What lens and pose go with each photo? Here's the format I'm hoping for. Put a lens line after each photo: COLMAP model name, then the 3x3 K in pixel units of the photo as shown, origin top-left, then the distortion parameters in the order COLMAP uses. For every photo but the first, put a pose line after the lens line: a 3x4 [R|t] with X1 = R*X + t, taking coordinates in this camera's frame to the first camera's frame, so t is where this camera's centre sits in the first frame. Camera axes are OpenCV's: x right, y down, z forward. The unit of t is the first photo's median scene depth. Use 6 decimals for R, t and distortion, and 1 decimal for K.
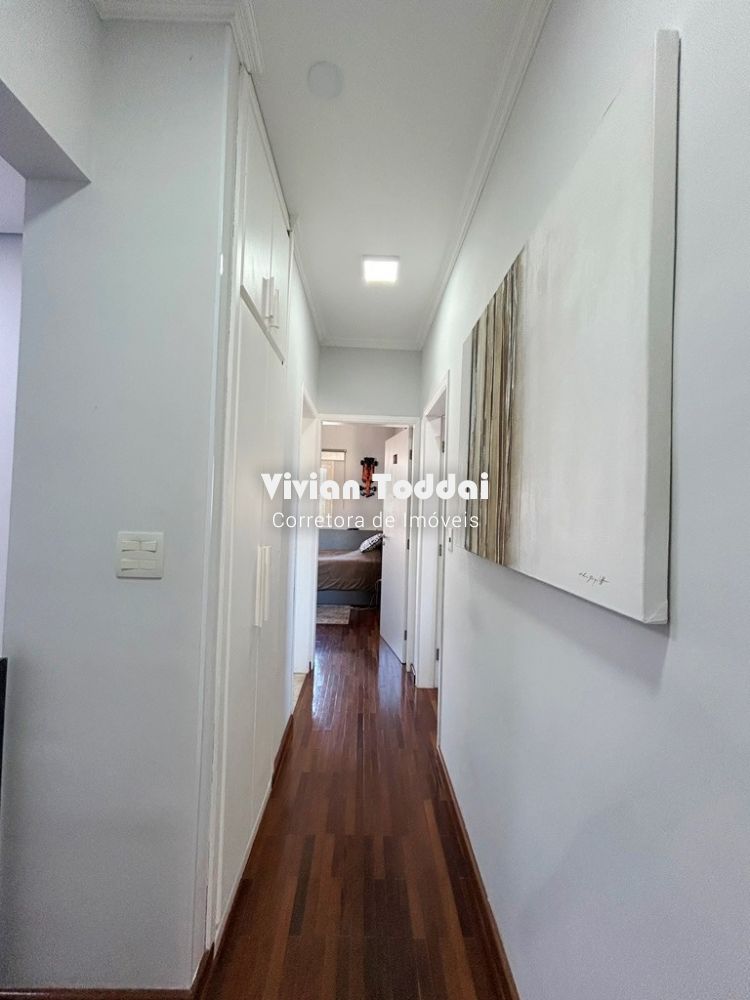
lens RADIAL K [[403.3, 0, 374.8], [0, 403.3, 500.0], [0, 0, 1]] dist [0.001972, -0.000083]
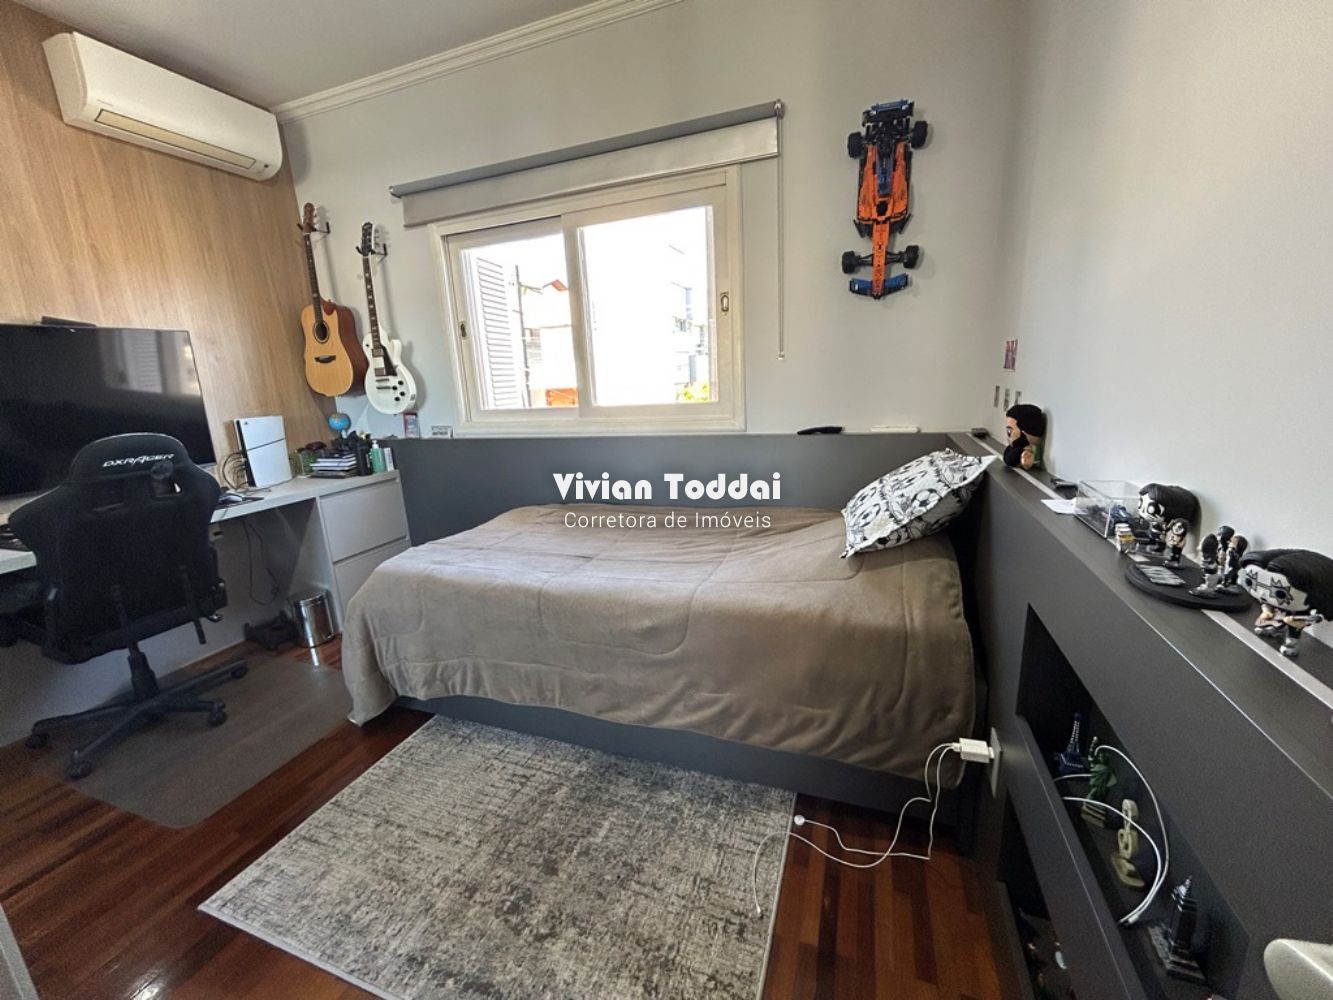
lens RADIAL K [[537.6, 0, 663.7], [0, 537.6, 495.5], [0, 0, 1]] dist [0.001972, -0.000083]
pose [[0.921964, 0.006091, -0.387228, -0.011529], [0.088285, 0.970244, 0.225462, 0.024617], [0.377079, -0.242054, 0.893992, 0.630278]]
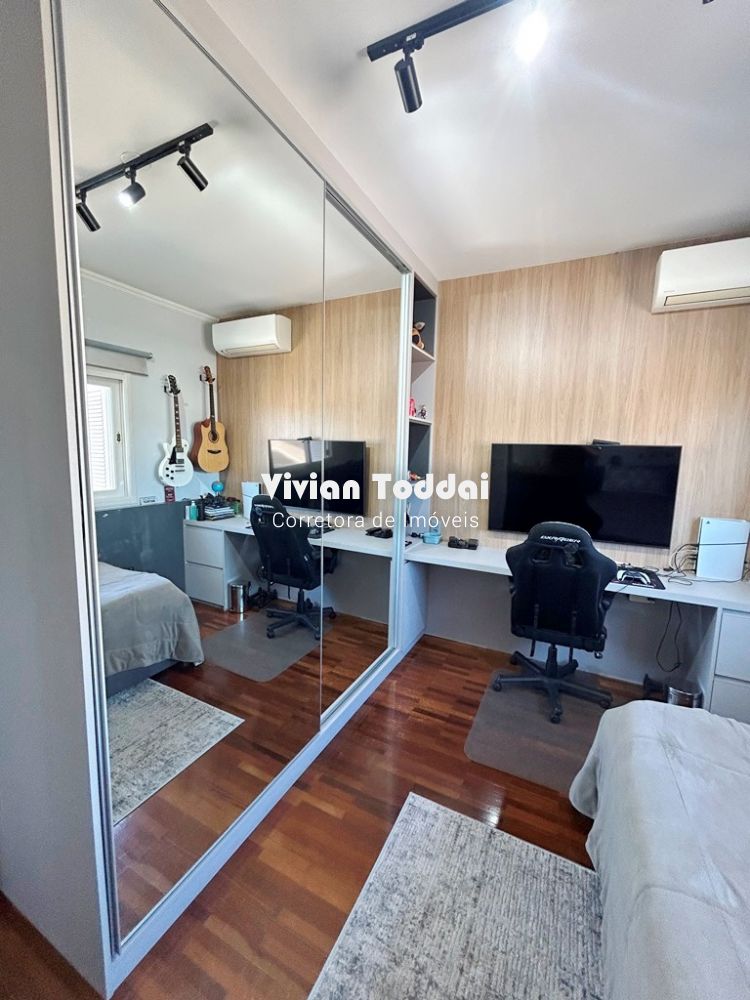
lens RADIAL K [[403.3, 0, 373.5], [0, 403.3, 496.2], [0, 0, 1]] dist [0.001972, -0.000083]
pose [[-0.471471, 0.062225, -0.879684, -0.020317], [-0.024702, 0.996184, 0.083705, -0.023289], [0.881536, 0.061194, -0.468135, 0.863186]]
